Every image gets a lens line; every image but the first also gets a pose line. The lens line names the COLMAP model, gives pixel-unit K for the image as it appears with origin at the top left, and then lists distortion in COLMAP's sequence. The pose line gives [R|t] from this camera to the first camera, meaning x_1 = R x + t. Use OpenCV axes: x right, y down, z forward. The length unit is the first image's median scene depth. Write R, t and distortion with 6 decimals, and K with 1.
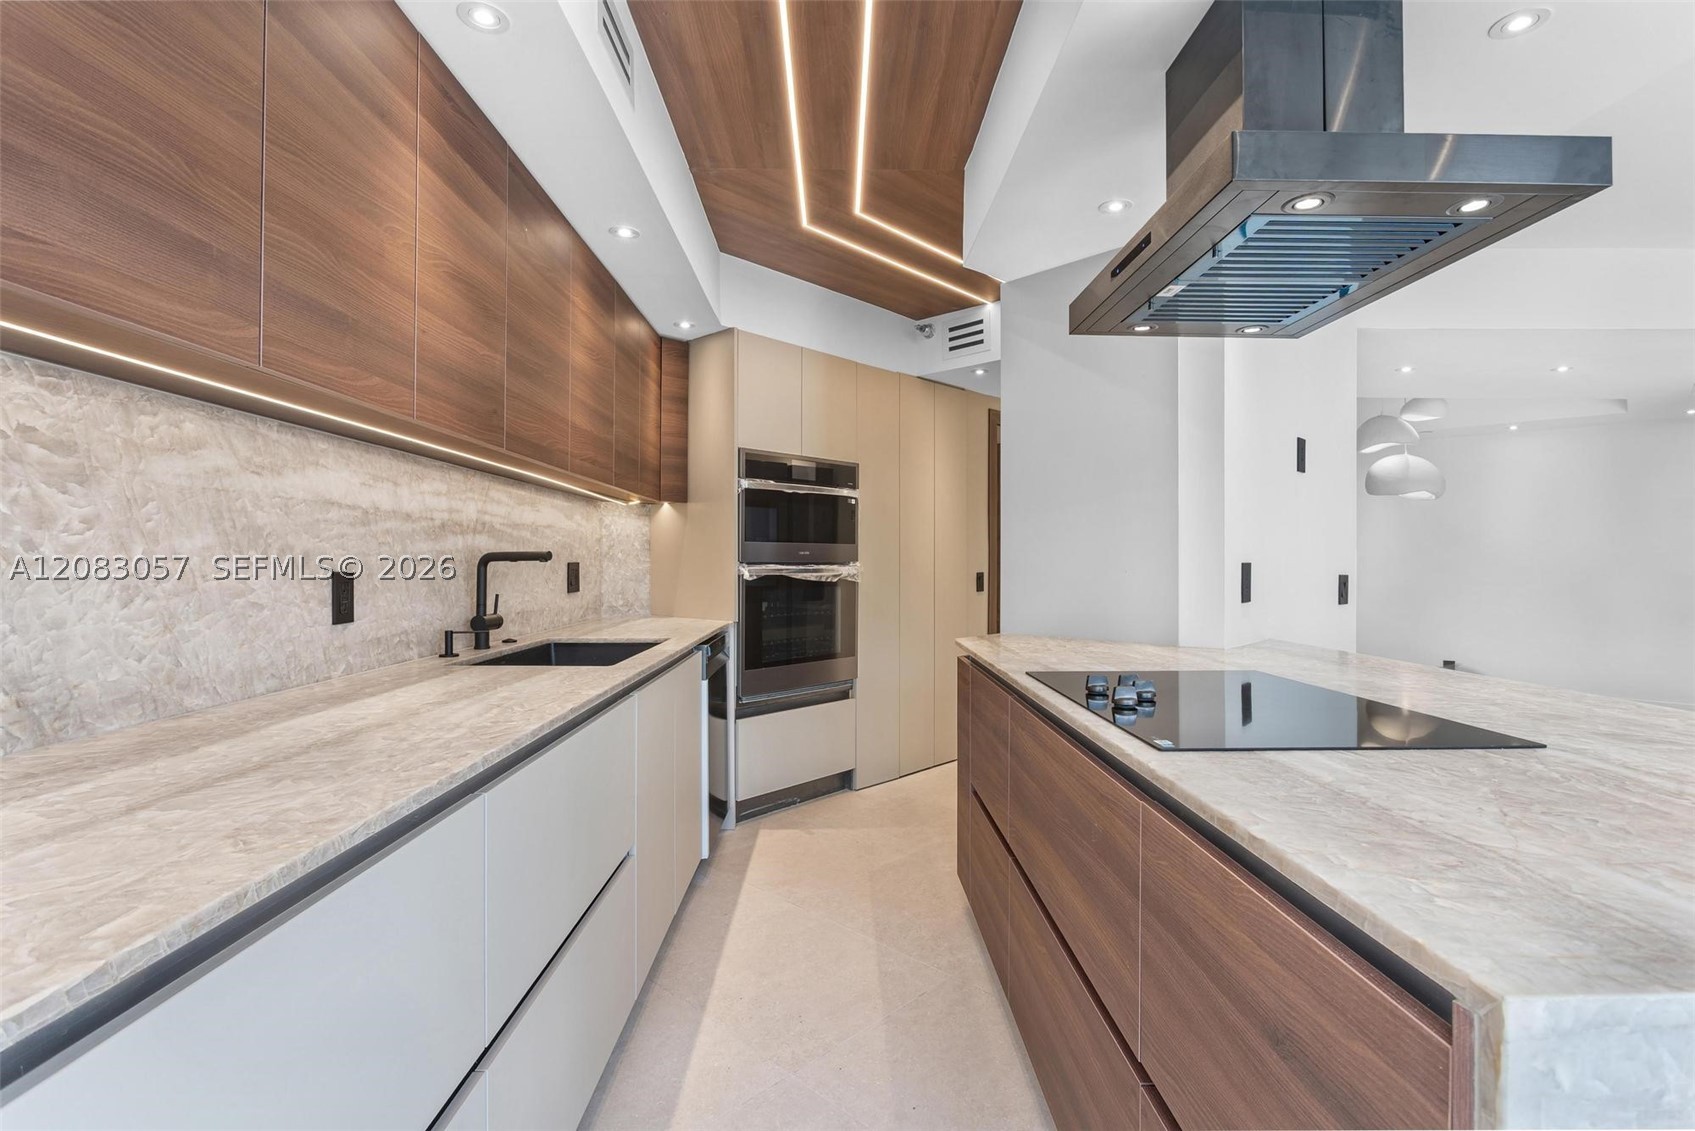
lens RADIAL K [[799.8, 0, 833.2], [0, 799.8, 552.3], [0, 0, 1]] dist [-0.008452, -0.000008]
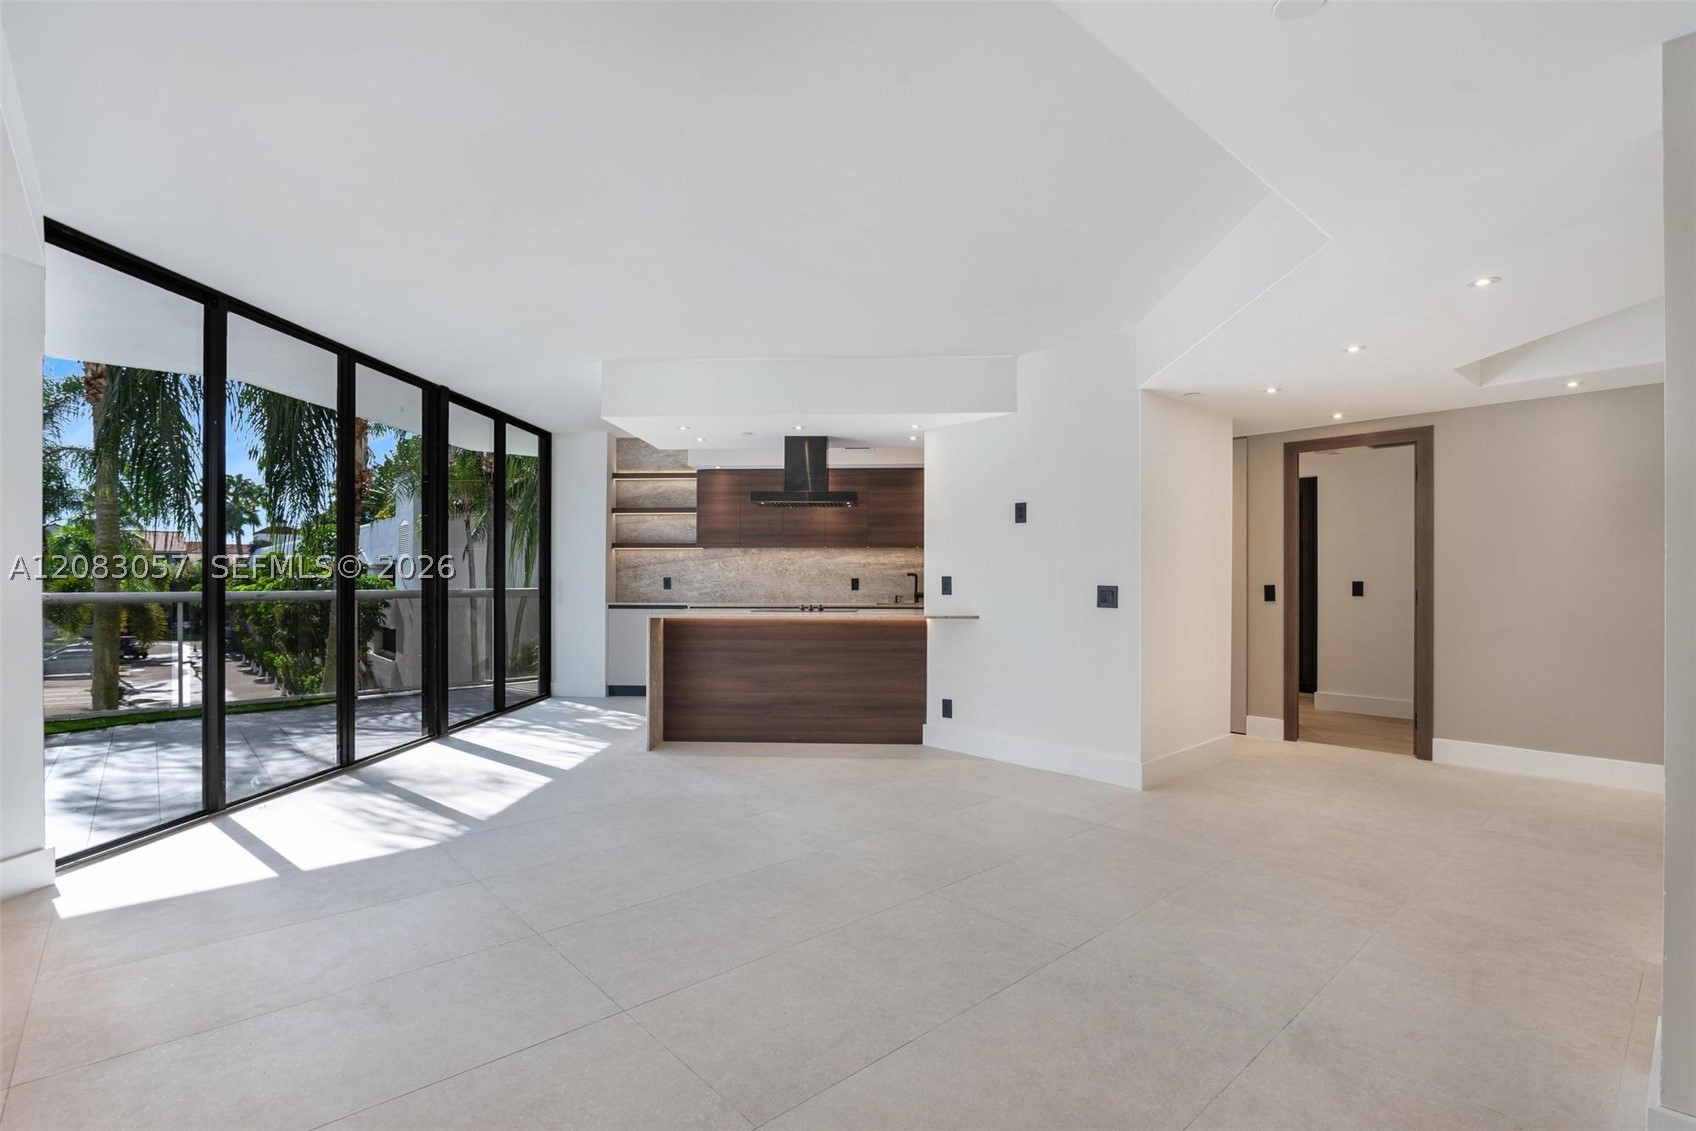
lens RADIAL K [[799.6, 0, 845.0], [0, 799.6, 562.7], [0, 0, 1]] dist [-0.004946, -0.000853]
pose [[-0.058026, -0.019659, -0.998122, 3.450273], [0.010835, 0.999735, -0.020320, 0.024368], [0.998256, -0.011994, -0.057797, 1.087598]]
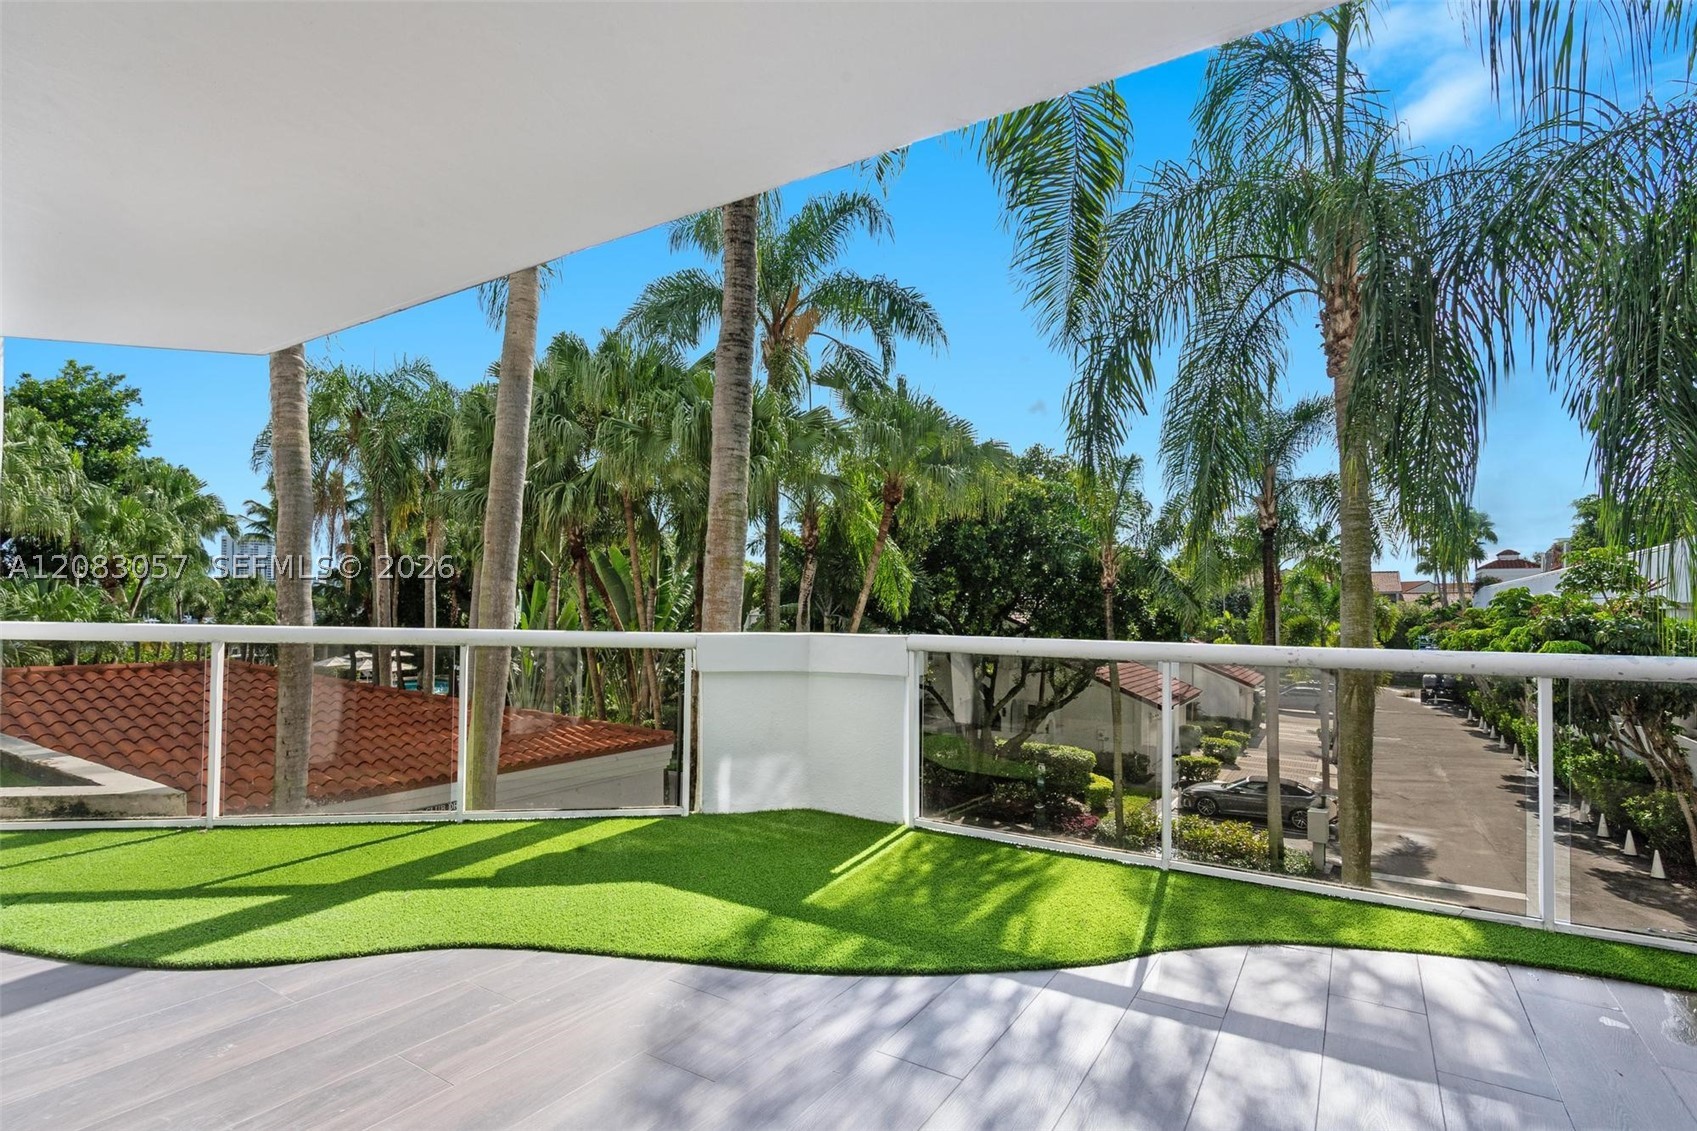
lens RADIAL K [[847.2, 0, 798.2], [0, 847.2, 607.0], [0, 0, 1]] dist [-0.002800, -0.000021]
pose [[-0.978431, -0.014577, -0.206061, 1.824012], [-0.011331, 0.999793, -0.016924, 0.002055], [0.206265, -0.014224, -0.978393, -0.770767]]
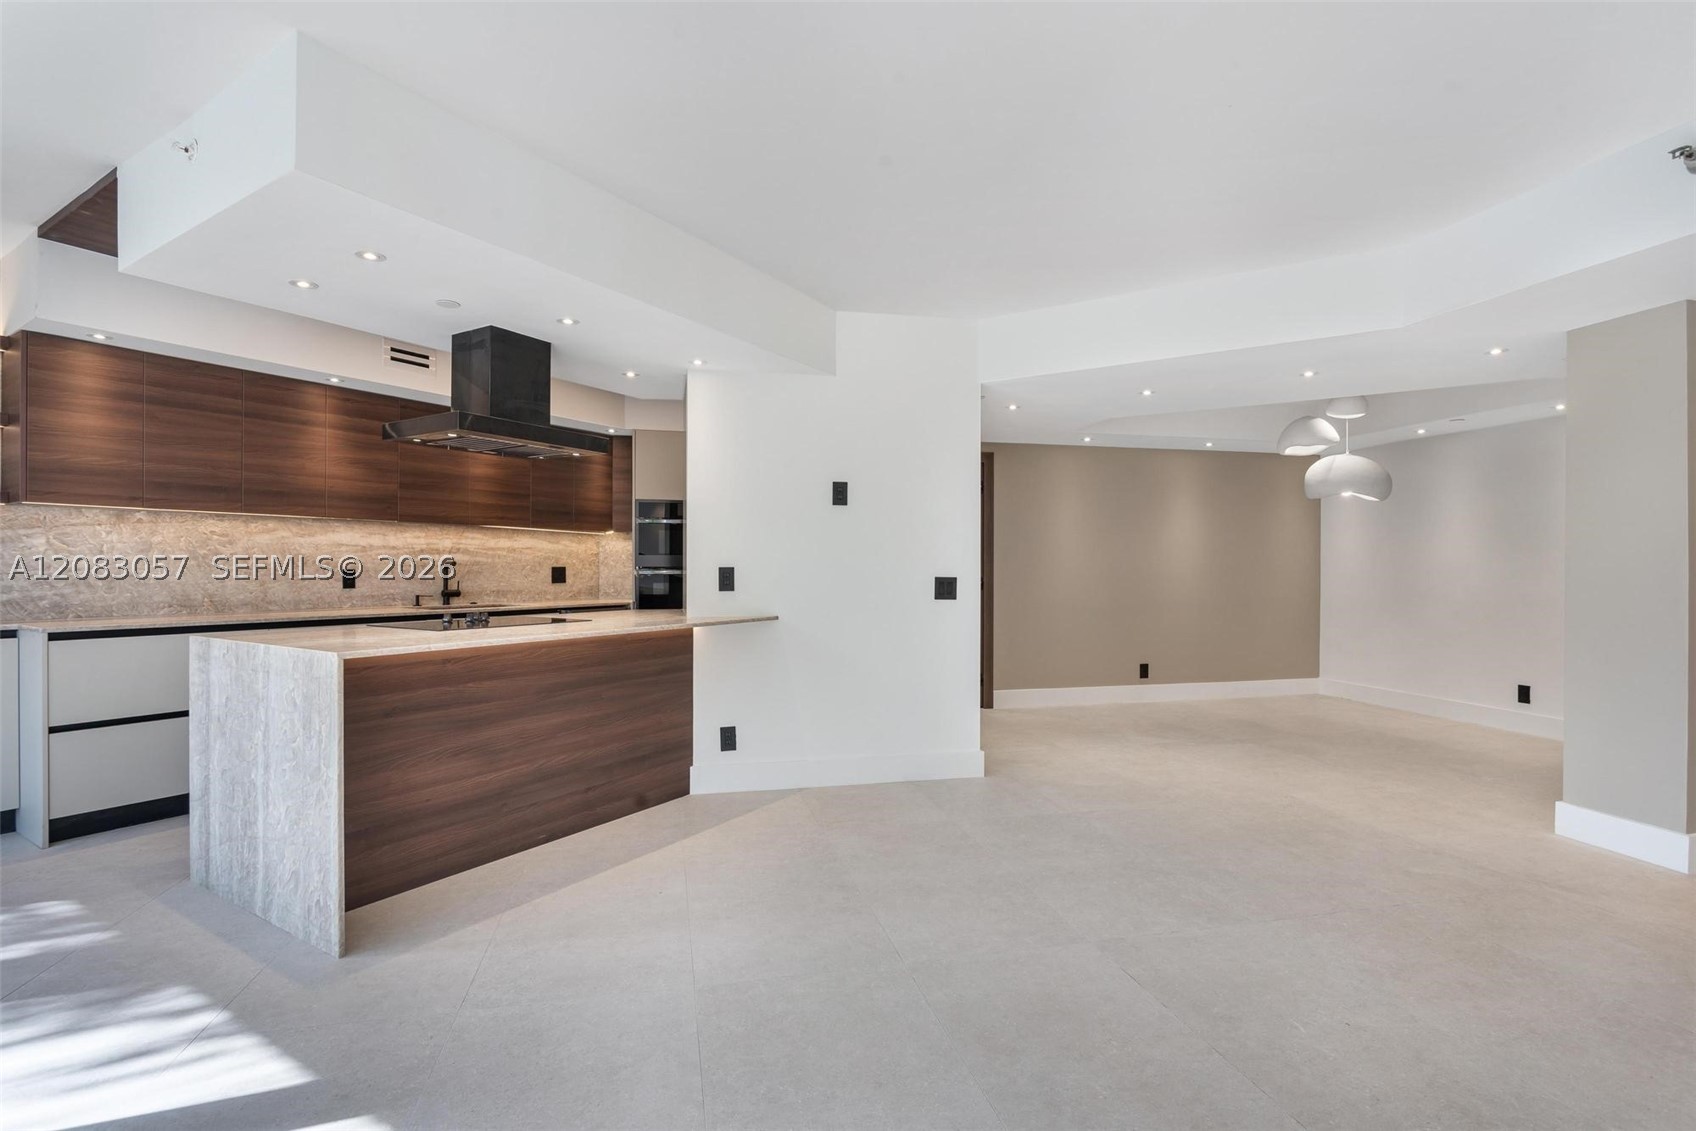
lens RADIAL K [[800.3, 0, 833.7], [0, 800.3, 552.3], [0, 0, 1]] dist [-0.008452, -0.000008]
pose [[0.842892, -0.010929, -0.537972, 2.046919], [0.006162, 0.999924, -0.010659, 0.004229], [0.538048, 0.005669, 0.842895, -0.373477]]
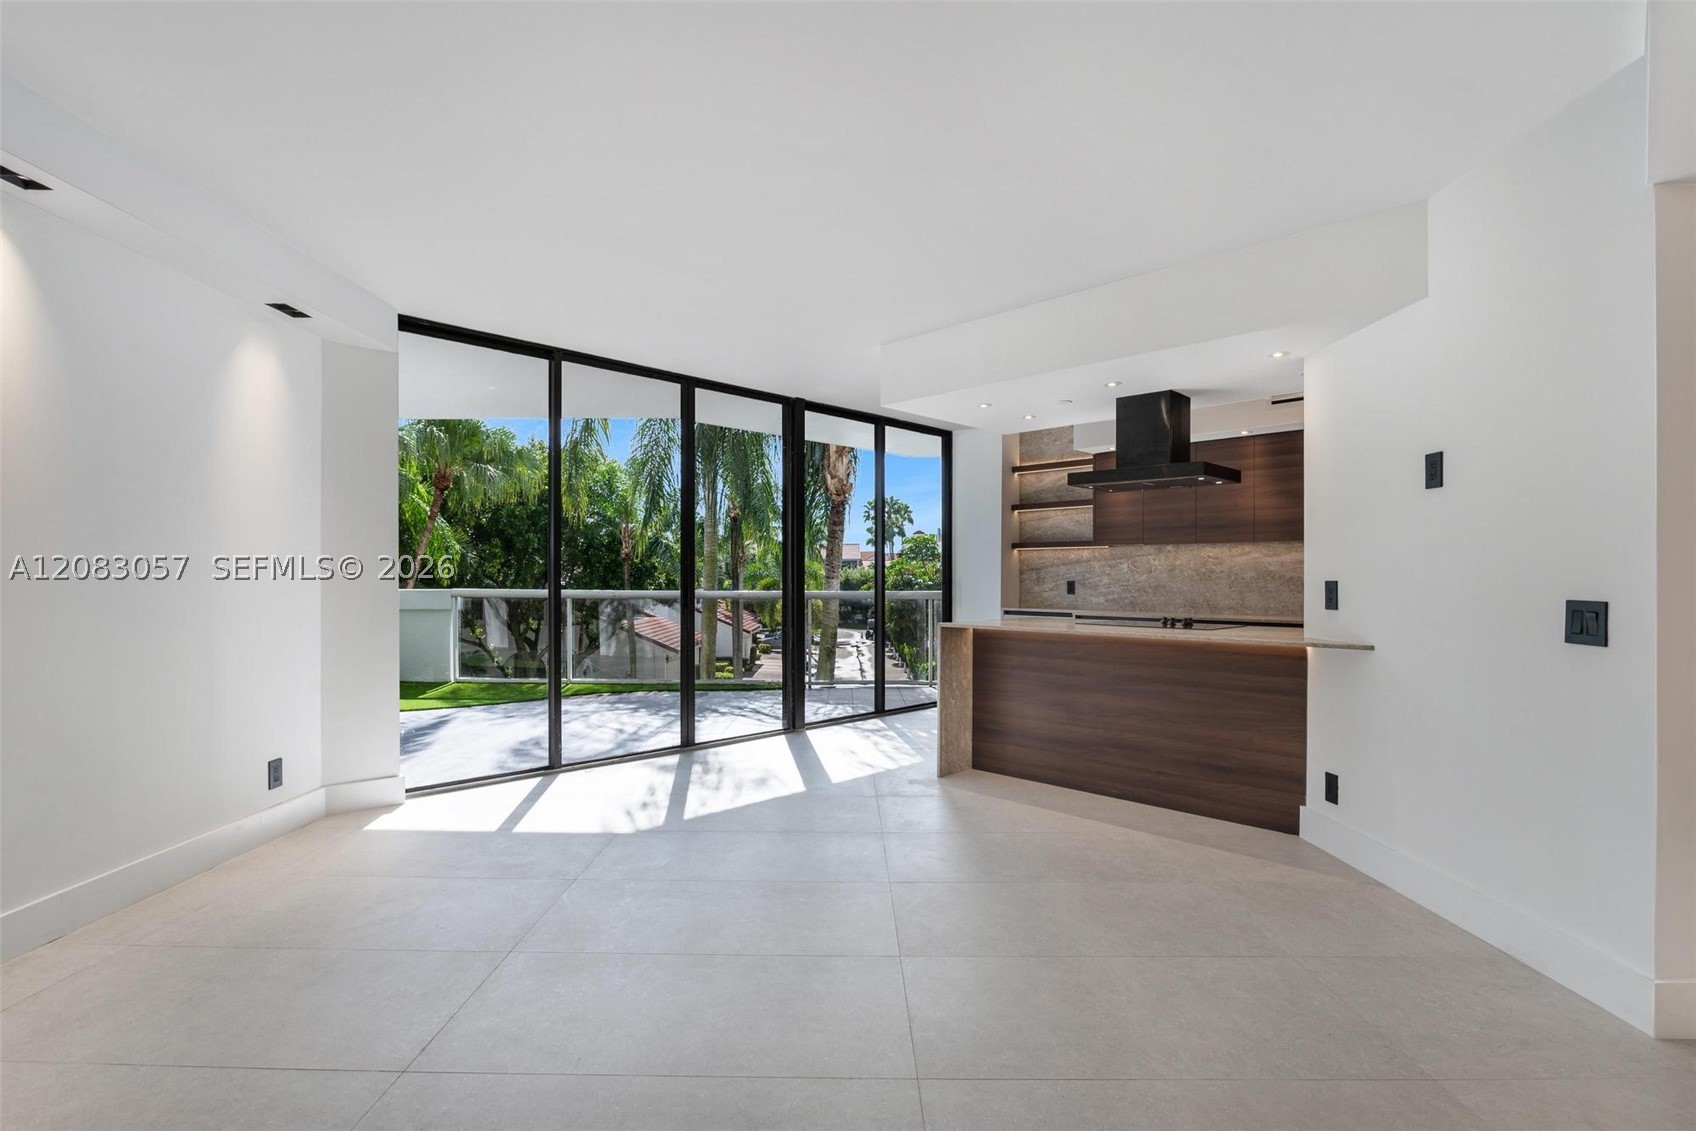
lens RADIAL K [[809.6, 0, 843.3], [0, 809.6, 578.2], [0, 0, 1]] dist [-0.018475, 0.012480]
pose [[-0.710840, -0.005106, -0.703335, 2.675228], [0.002806, 0.999945, -0.010095, 0.028297], [0.703348, -0.009149, -0.710787, 1.785267]]
